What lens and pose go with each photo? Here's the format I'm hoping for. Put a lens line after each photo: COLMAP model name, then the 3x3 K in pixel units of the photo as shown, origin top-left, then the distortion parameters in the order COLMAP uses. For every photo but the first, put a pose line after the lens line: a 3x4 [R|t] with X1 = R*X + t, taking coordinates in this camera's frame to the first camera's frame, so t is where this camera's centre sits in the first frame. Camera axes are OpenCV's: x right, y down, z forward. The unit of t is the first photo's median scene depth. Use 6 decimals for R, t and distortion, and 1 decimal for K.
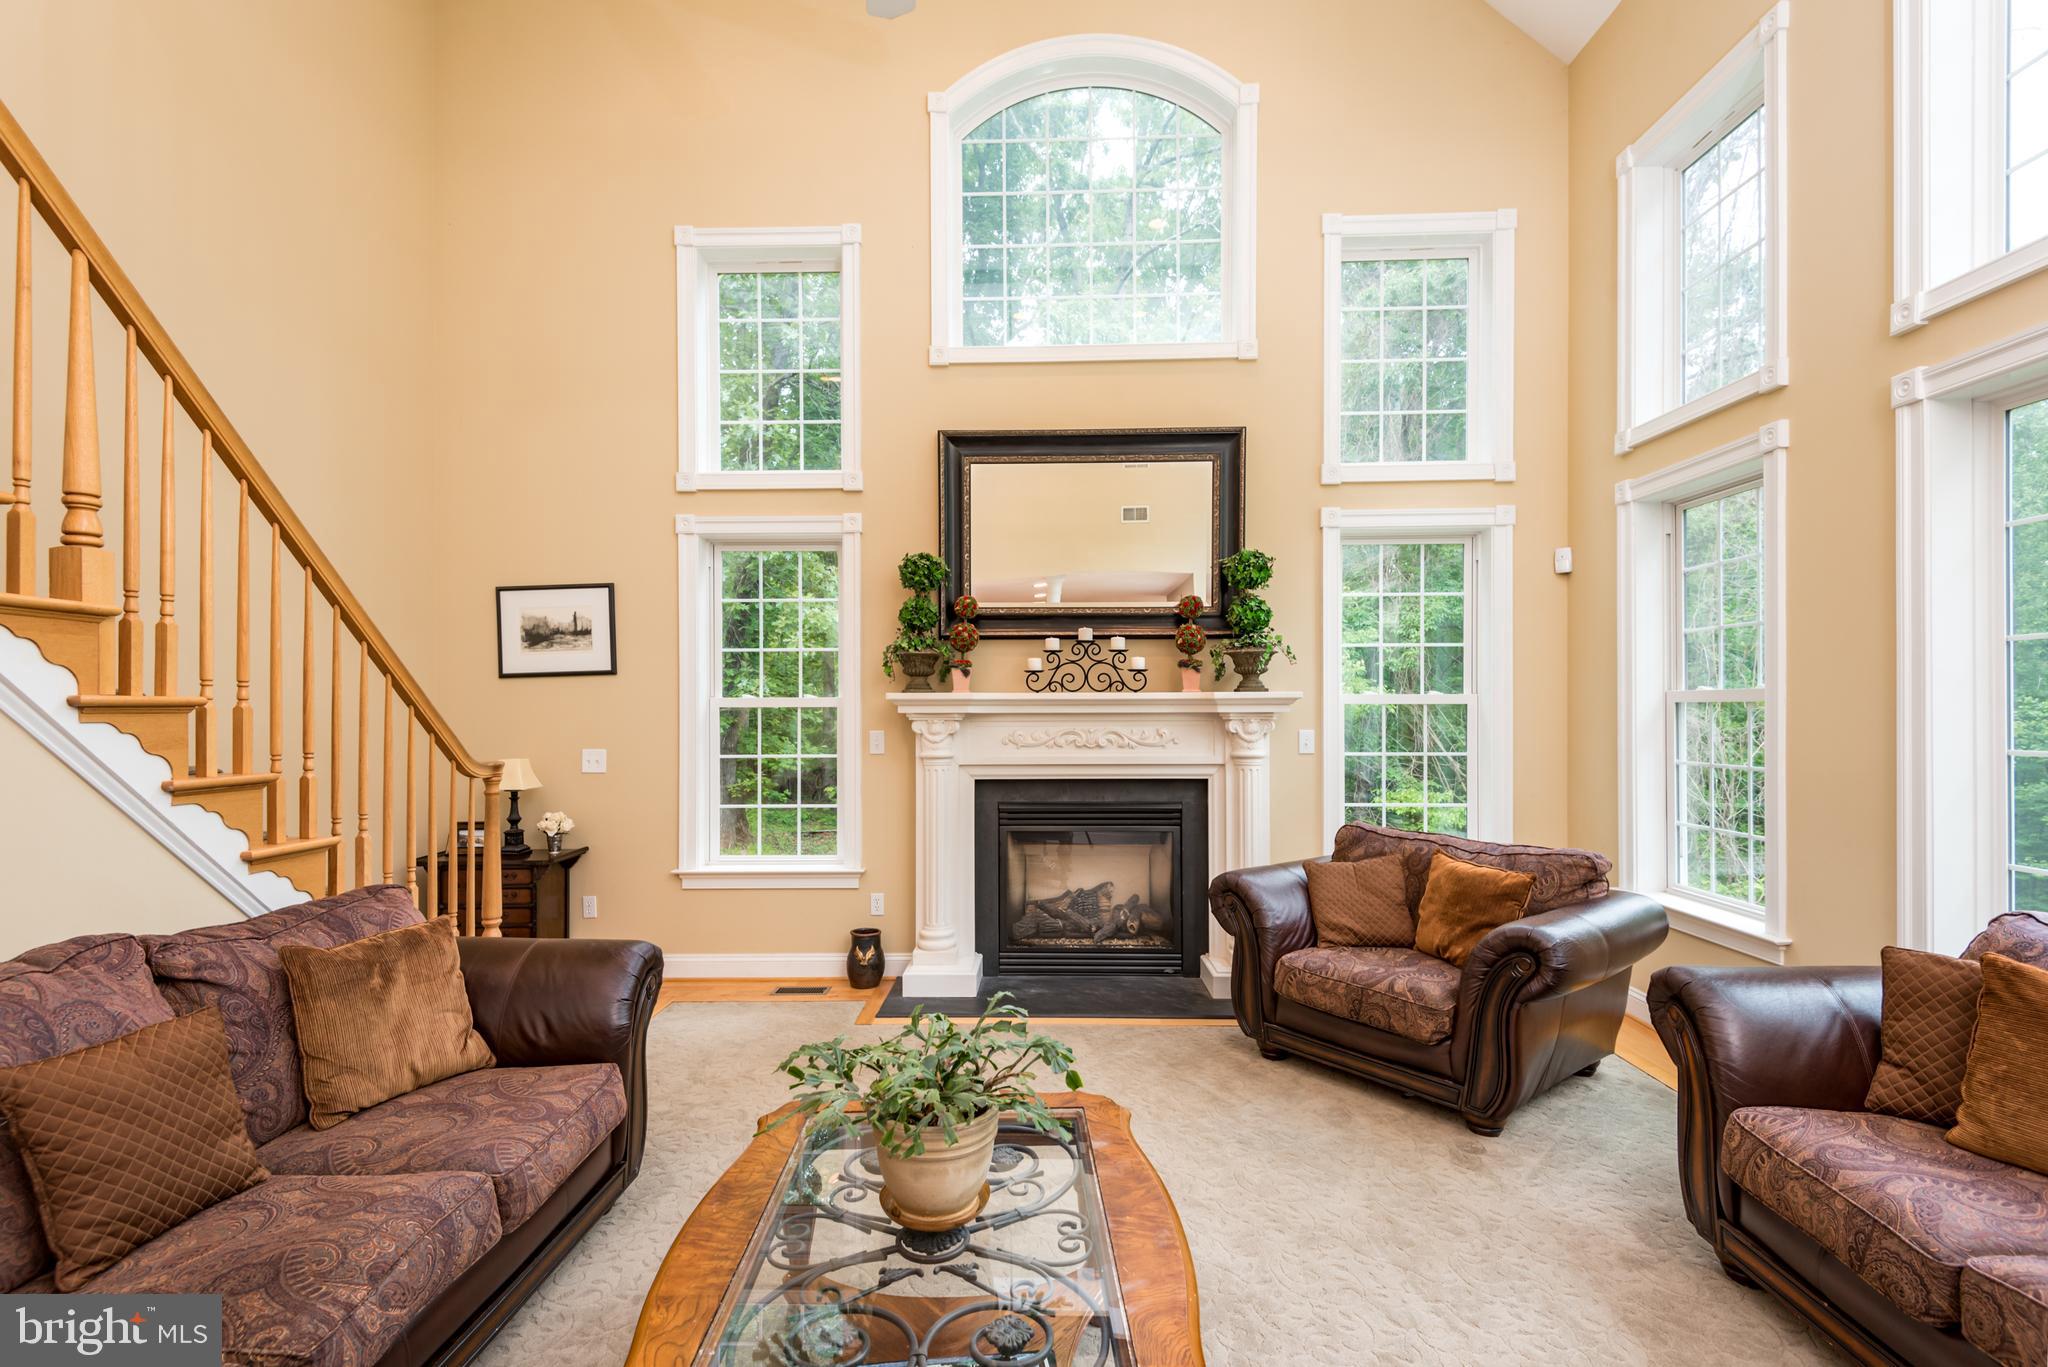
lens RADIAL K [[937.9, 0, 1016.6], [0, 937.9, 713.8], [0, 0, 1]] dist [-0.000352, -0.001136]
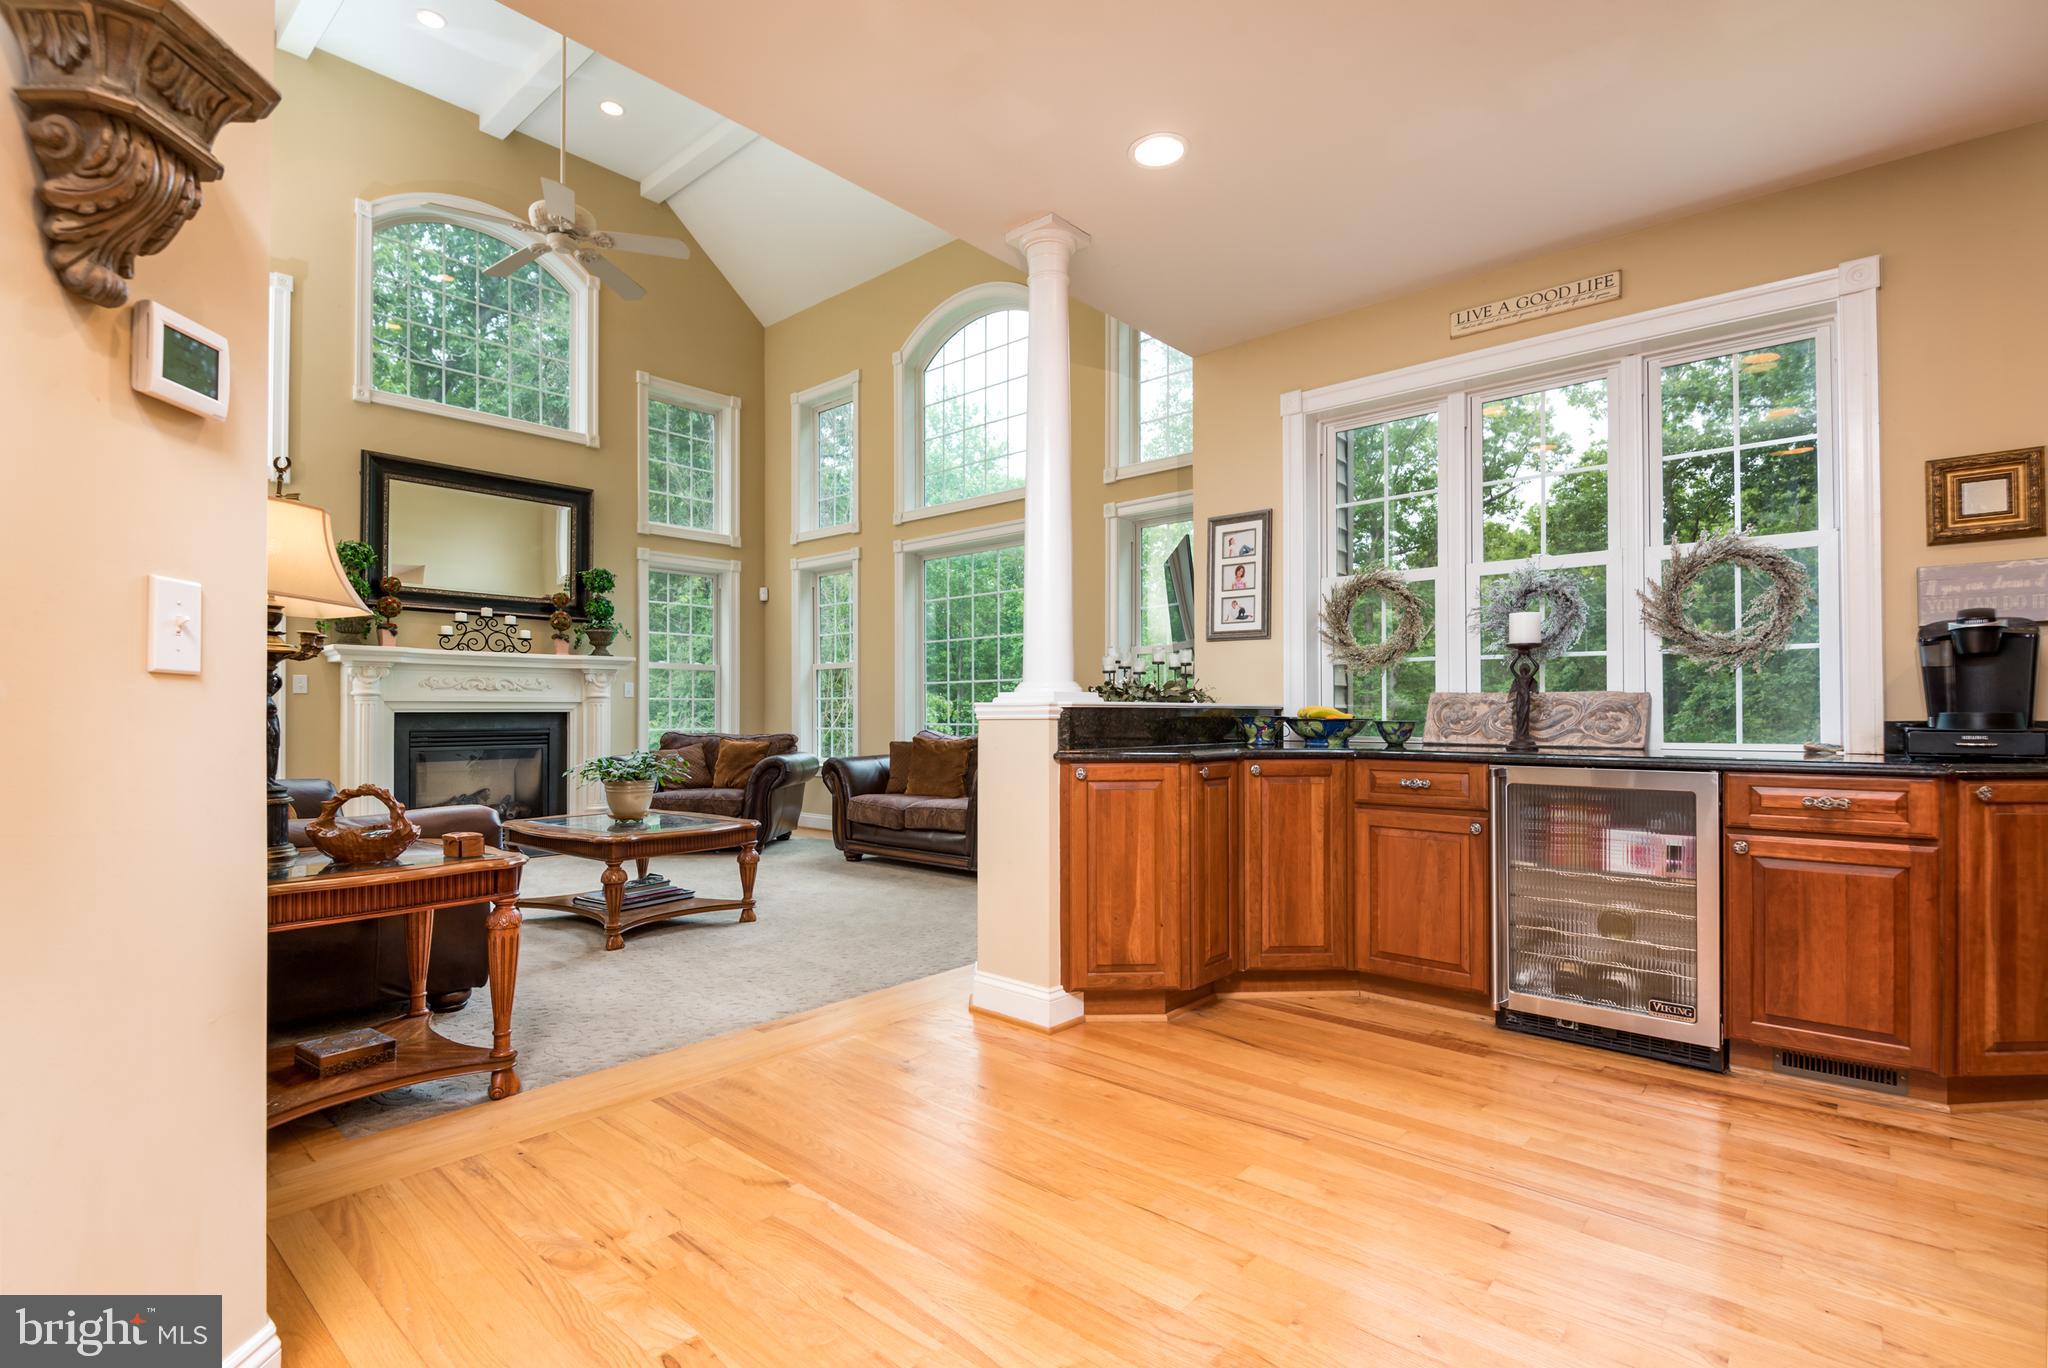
lens RADIAL K [[968.6, 0, 1035.0], [0, 968.6, 706.4], [0, 0, 1]] dist [0.028224, -0.023008]
pose [[0.640606, 0.007671, 0.767831, -0.542346], [0.008442, 0.999819, -0.017031, 0.094636], [-0.767823, 0.017392, 0.640426, -0.625560]]
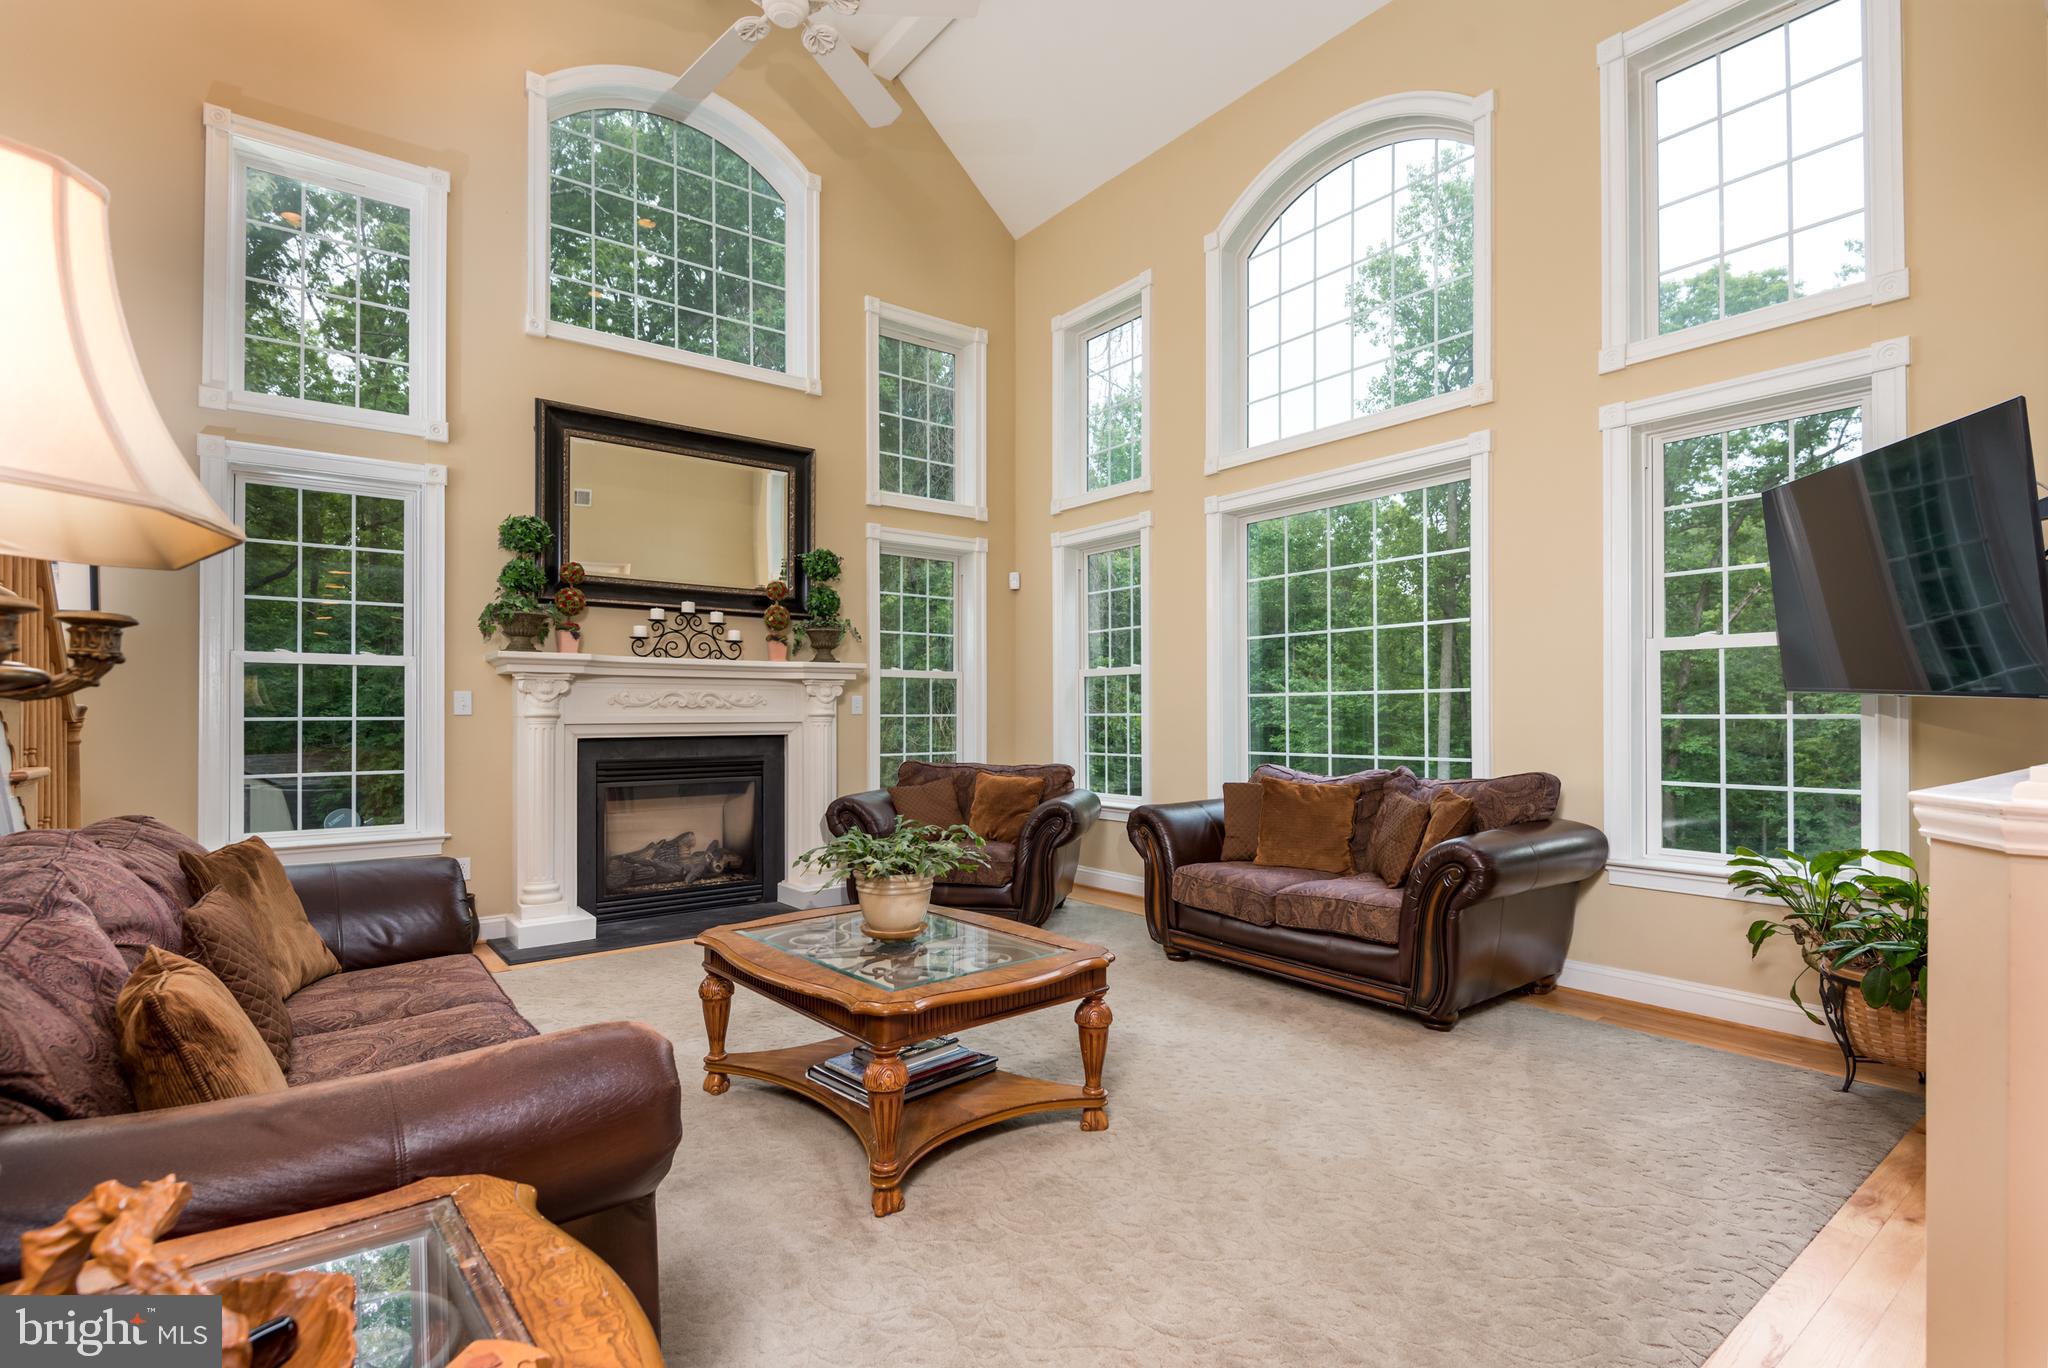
lens RADIAL K [[968.6, 0, 1035.0], [0, 968.6, 706.4], [0, 0, 1]] dist [0.028224, -0.023008]
pose [[0.769142, 0.005907, 0.639051, -0.351459], [0.007355, 0.999809, -0.018093, 0.058564], [-0.639036, 0.018616, 0.768952, -0.167802]]
